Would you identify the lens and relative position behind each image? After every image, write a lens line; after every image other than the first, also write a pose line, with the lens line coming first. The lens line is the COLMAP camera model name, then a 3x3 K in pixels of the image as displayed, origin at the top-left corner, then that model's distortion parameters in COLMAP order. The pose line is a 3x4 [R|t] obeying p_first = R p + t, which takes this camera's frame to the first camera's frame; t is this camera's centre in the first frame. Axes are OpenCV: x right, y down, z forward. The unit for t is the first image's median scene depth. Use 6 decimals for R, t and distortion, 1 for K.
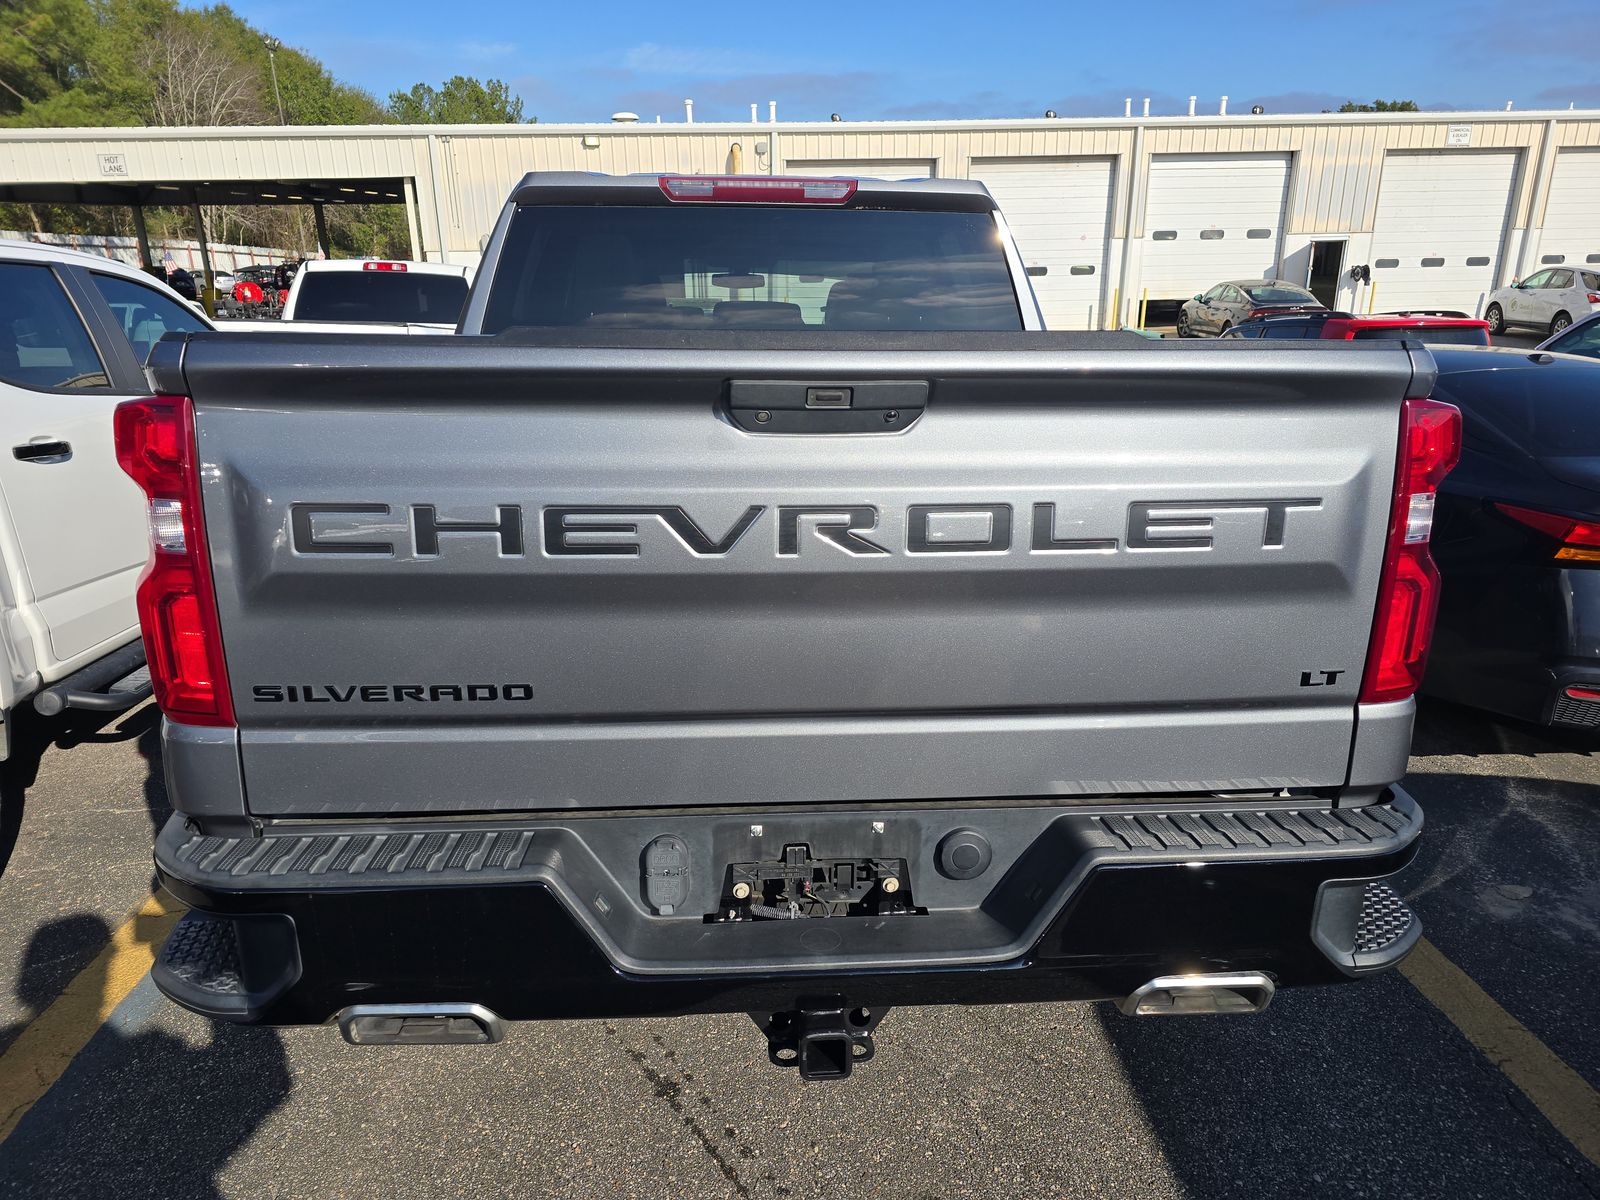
lens RADIAL K [[1093.1, 0, 800.0], [0, 1093.1, 600.0], [0, 0, 1]] dist [0.054225, -0.040265]
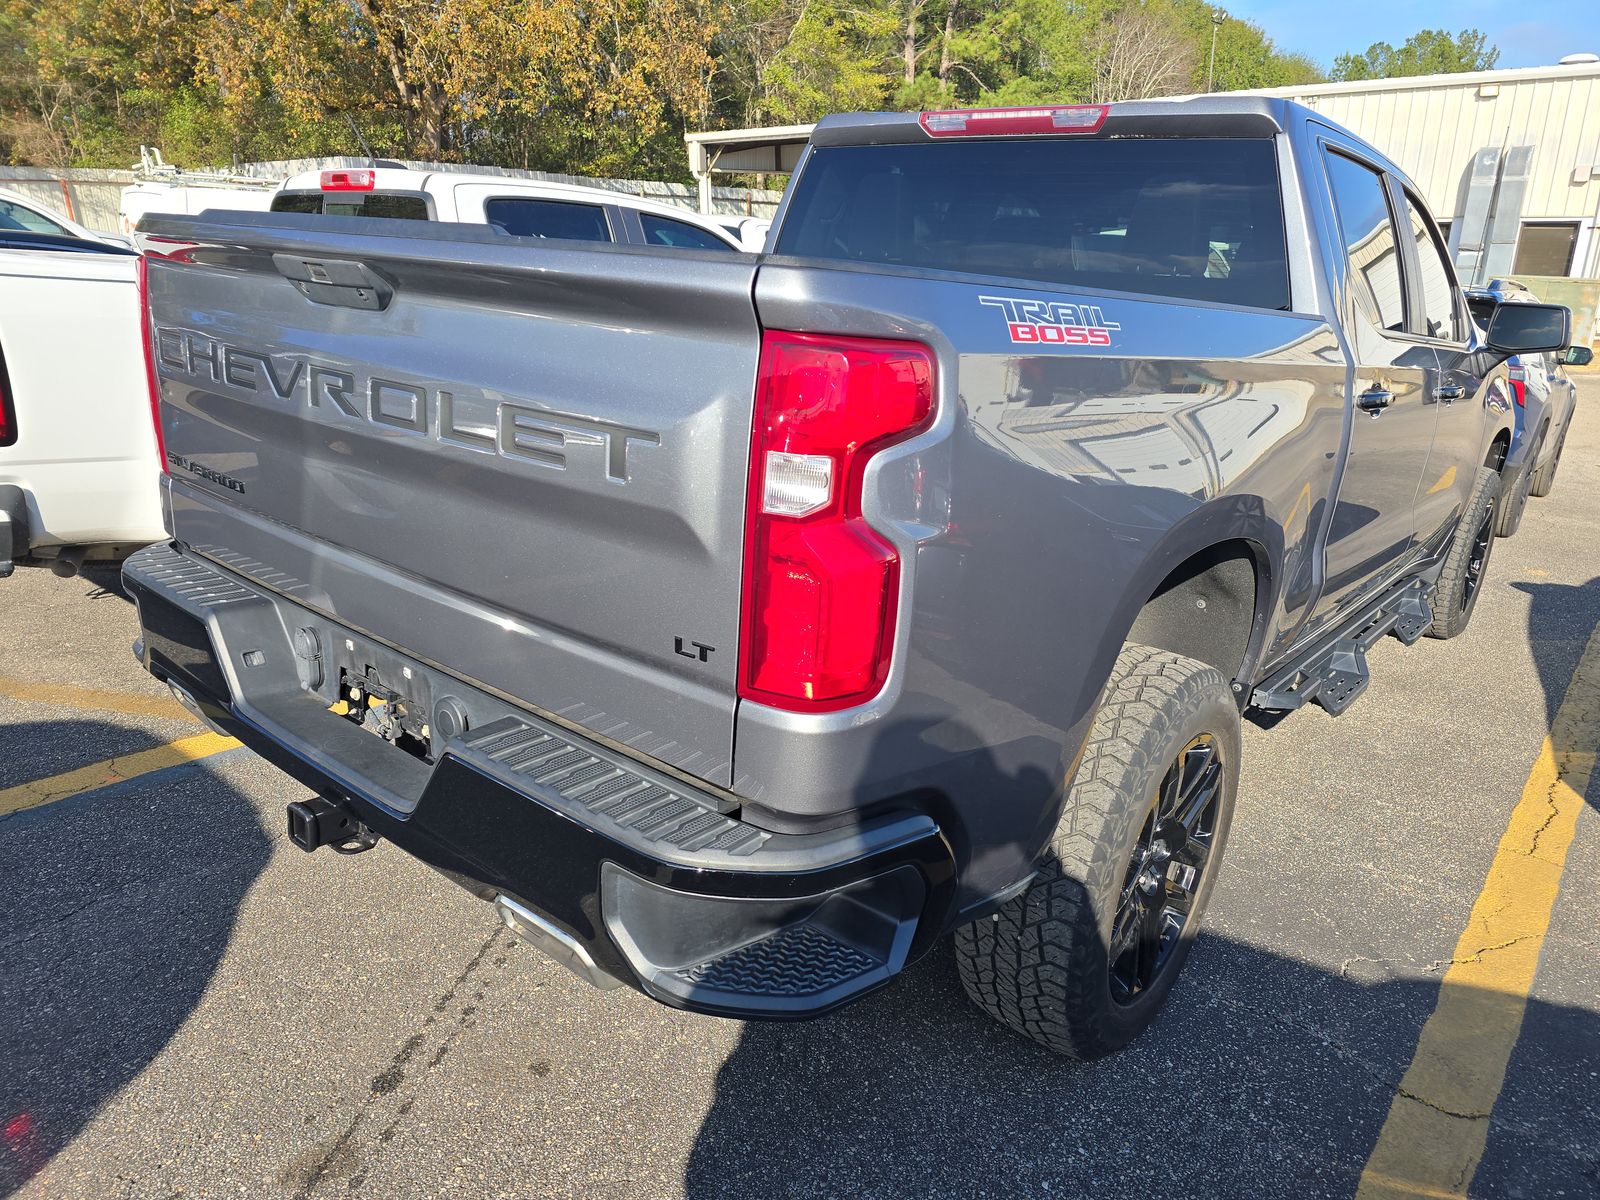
lens RADIAL K [[1093.1, 0, 800.0], [0, 1093.1, 600.0], [0, 0, 1]] dist [0.054225, -0.040265]
pose [[0.720069, 0.242348, -0.650207, 0.160831], [-0.228249, 0.967608, 0.107878, -0.011800], [0.655289, 0.070729, 0.752060, 0.060027]]
